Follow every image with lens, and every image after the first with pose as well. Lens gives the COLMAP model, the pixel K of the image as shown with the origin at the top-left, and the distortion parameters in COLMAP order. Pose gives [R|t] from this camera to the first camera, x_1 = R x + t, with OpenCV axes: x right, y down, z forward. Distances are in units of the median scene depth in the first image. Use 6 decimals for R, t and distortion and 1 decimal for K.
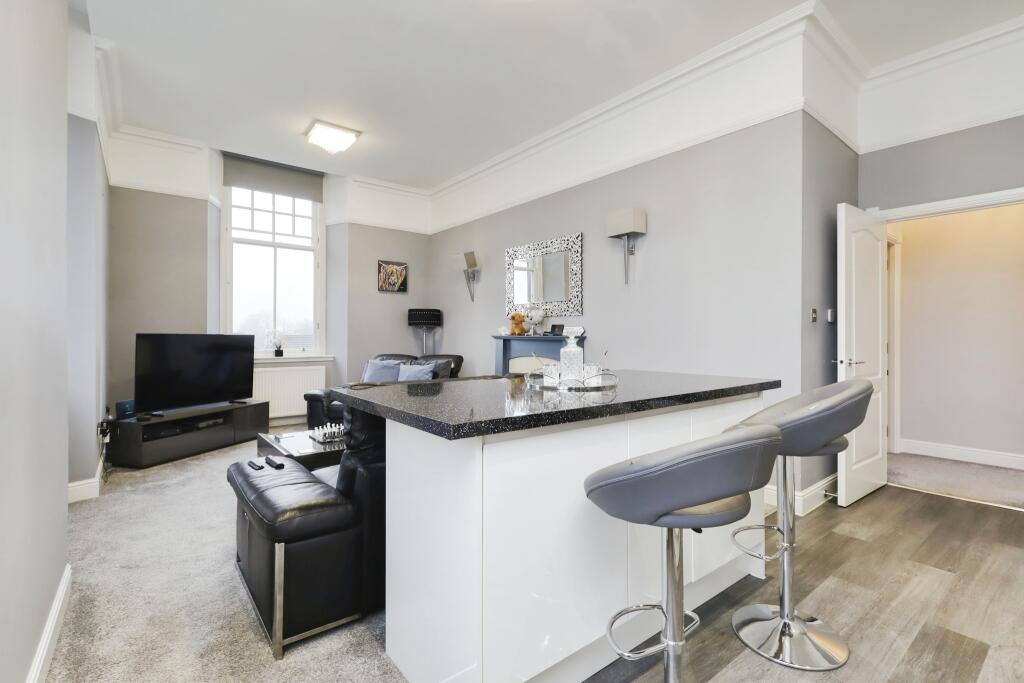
lens RADIAL K [[472.4, 0, 518.9], [0, 472.4, 334.0], [0, 0, 1]] dist [0.008856, -0.002231]
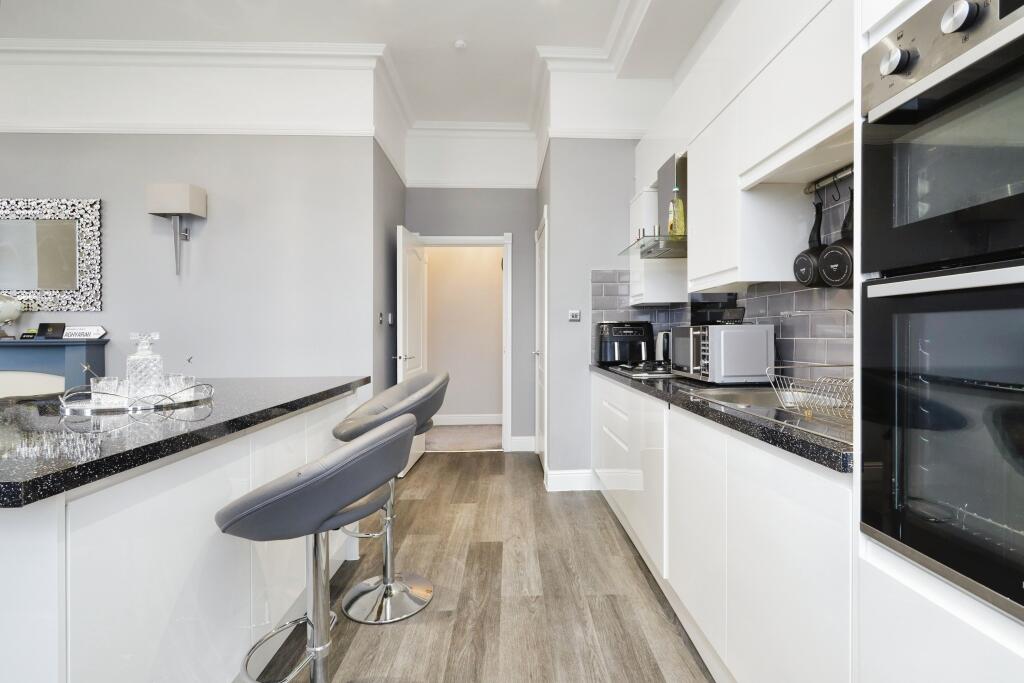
lens RADIAL K [[472.4, 0, 525.4], [0, 472.4, 336.6], [0, 0, 1]] dist [0.008856, -0.002231]
pose [[0.604270, -0.009788, 0.796720, -0.068101], [0.006019, 0.999952, 0.007719, -0.001566], [-0.796757, 0.000131, 0.604300, 0.019873]]
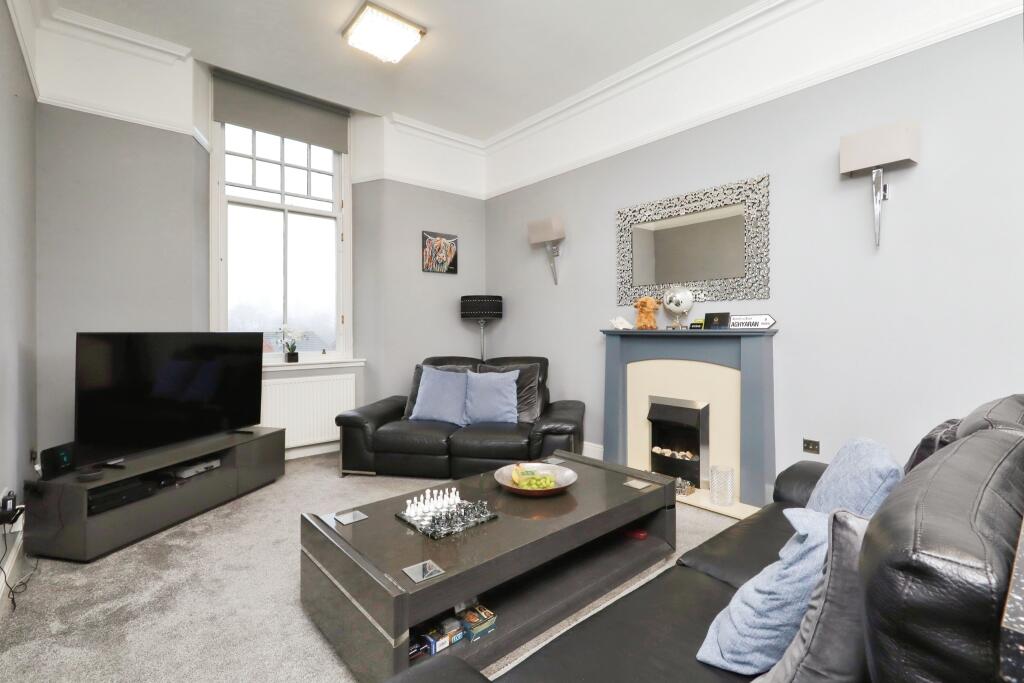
lens RADIAL K [[472.4, 0, 516.0], [0, 472.4, 325.0], [0, 0, 1]] dist [0.008856, -0.002231]
pose [[0.999277, -0.009468, 0.036823, -0.285338], [0.009715, 0.999932, -0.006514, -0.000871], [-0.036759, 0.006867, 0.999301, 0.394512]]
